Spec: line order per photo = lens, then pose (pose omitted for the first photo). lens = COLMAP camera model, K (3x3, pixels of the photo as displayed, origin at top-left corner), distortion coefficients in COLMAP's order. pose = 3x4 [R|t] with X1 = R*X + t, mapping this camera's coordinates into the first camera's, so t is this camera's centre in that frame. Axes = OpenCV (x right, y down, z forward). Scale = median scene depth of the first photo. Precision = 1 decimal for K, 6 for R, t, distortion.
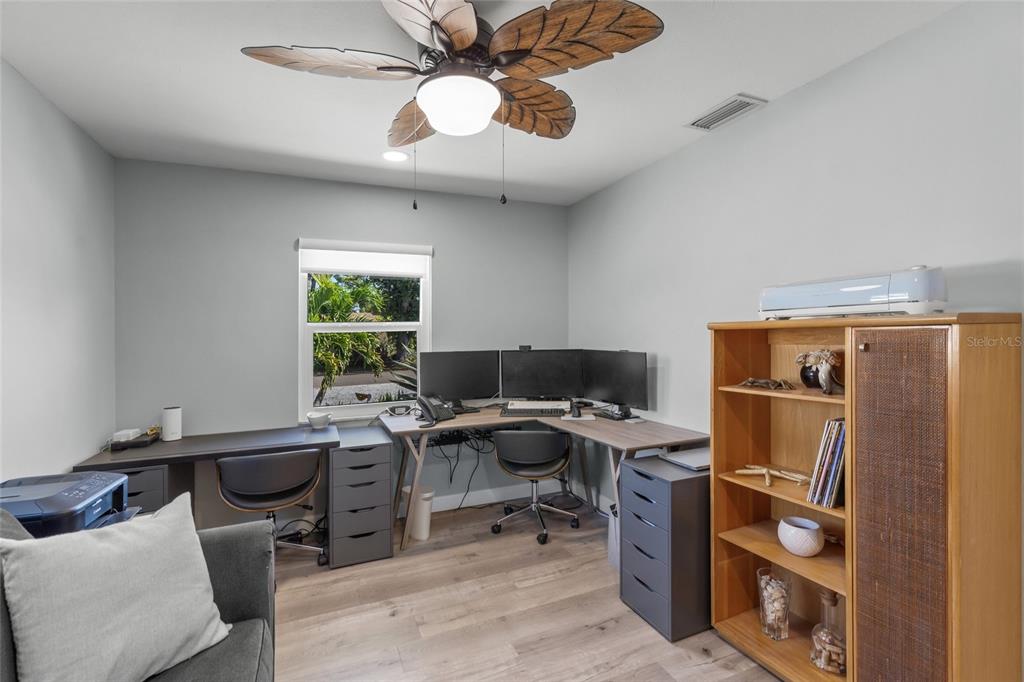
lens RADIAL K [[462.1, 0, 510.5], [0, 462.1, 336.5], [0, 0, 1]] dist [-0.000938, 0.000172]
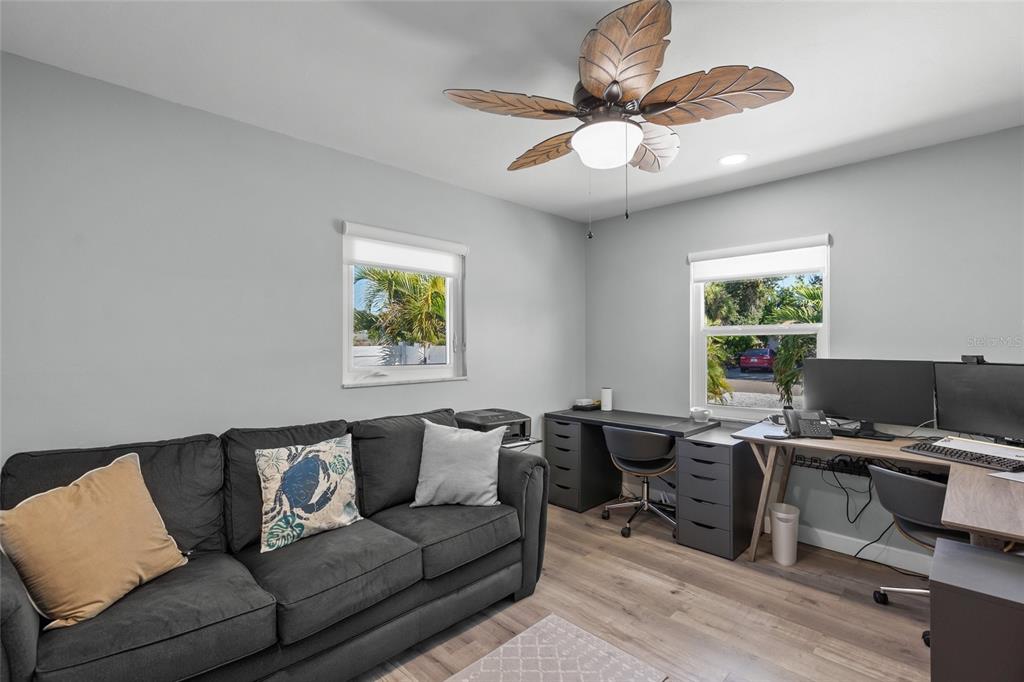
lens RADIAL K [[462.1, 0, 510.5], [0, 462.1, 336.5], [0, 0, 1]] dist [-0.000938, 0.000172]
pose [[0.372820, -0.000552, -0.927903, 0.503264], [-0.007958, 0.999961, -0.003793, 0.000963], [0.927869, 0.008798, 0.372802, 0.182878]]
